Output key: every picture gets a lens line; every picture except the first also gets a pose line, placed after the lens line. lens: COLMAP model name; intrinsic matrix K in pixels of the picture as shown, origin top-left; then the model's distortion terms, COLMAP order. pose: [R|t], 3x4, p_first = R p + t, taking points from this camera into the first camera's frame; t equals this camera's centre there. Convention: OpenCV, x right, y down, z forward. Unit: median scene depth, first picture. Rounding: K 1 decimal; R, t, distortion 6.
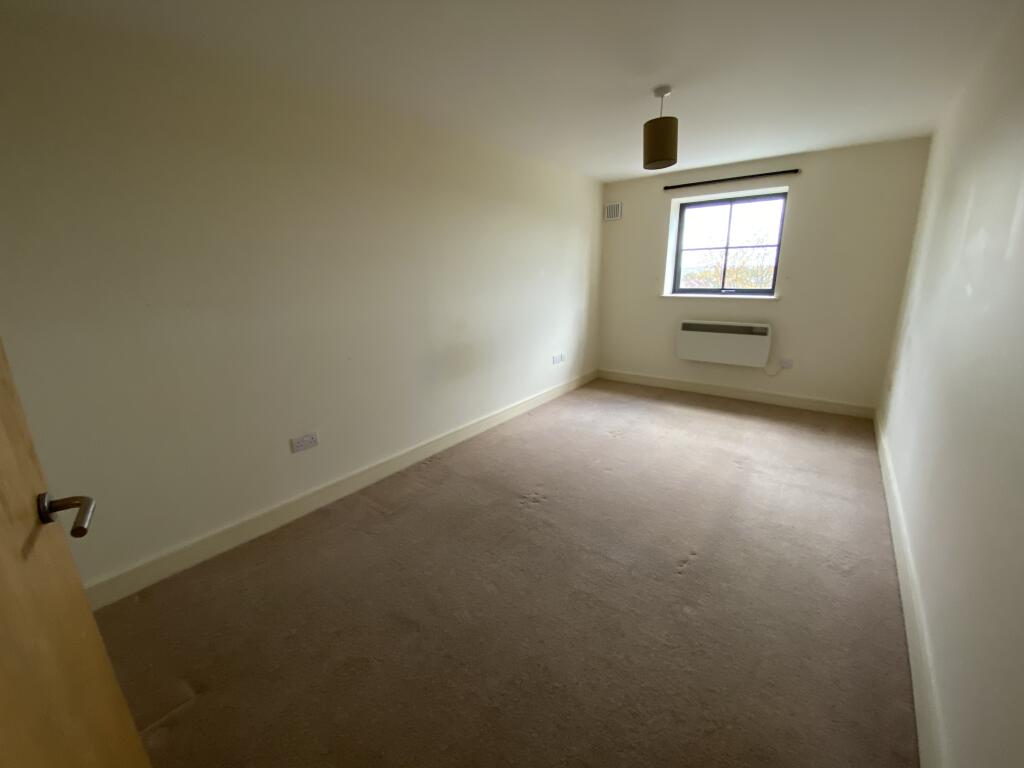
lens RADIAL K [[422.9, 0, 515.7], [0, 422.9, 381.1], [0, 0, 1]] dist [0.024661, -0.002281]
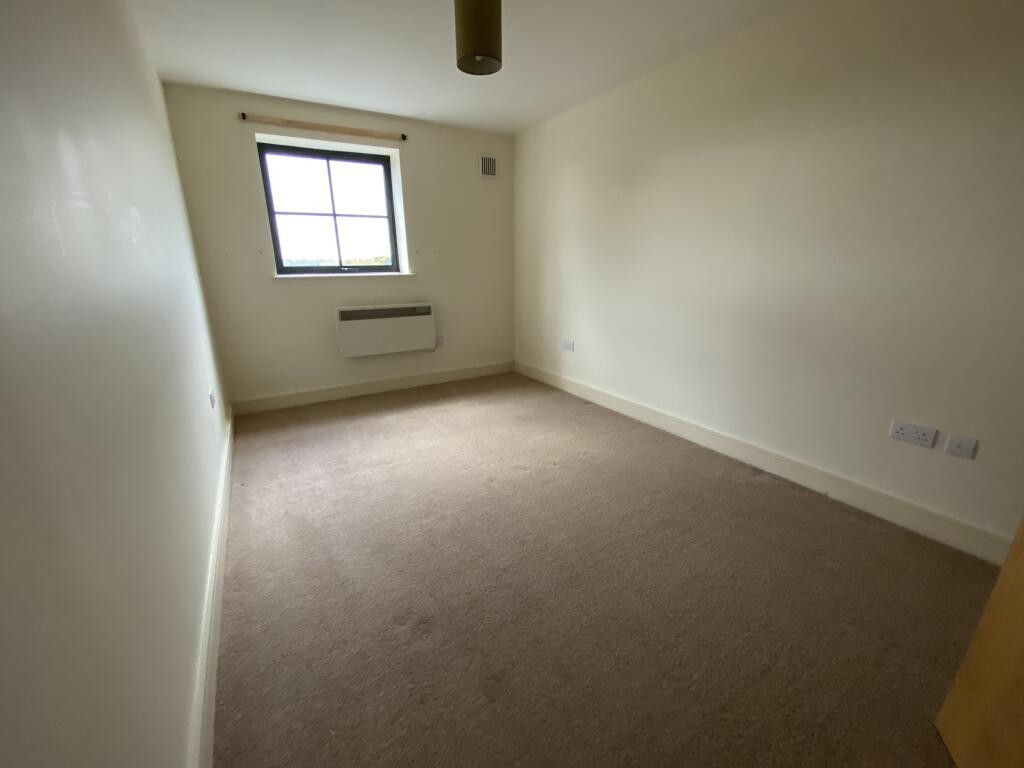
lens RADIAL K [[422.9, 0, 511.6], [0, 422.9, 388.0], [0, 0, 1]] dist [0.024661, -0.002281]
pose [[0.365946, -0.272662, 0.889797, -0.221579], [0.221341, 0.954181, 0.201361, -0.094003], [-0.903931, 0.123262, 0.409530, 0.437108]]
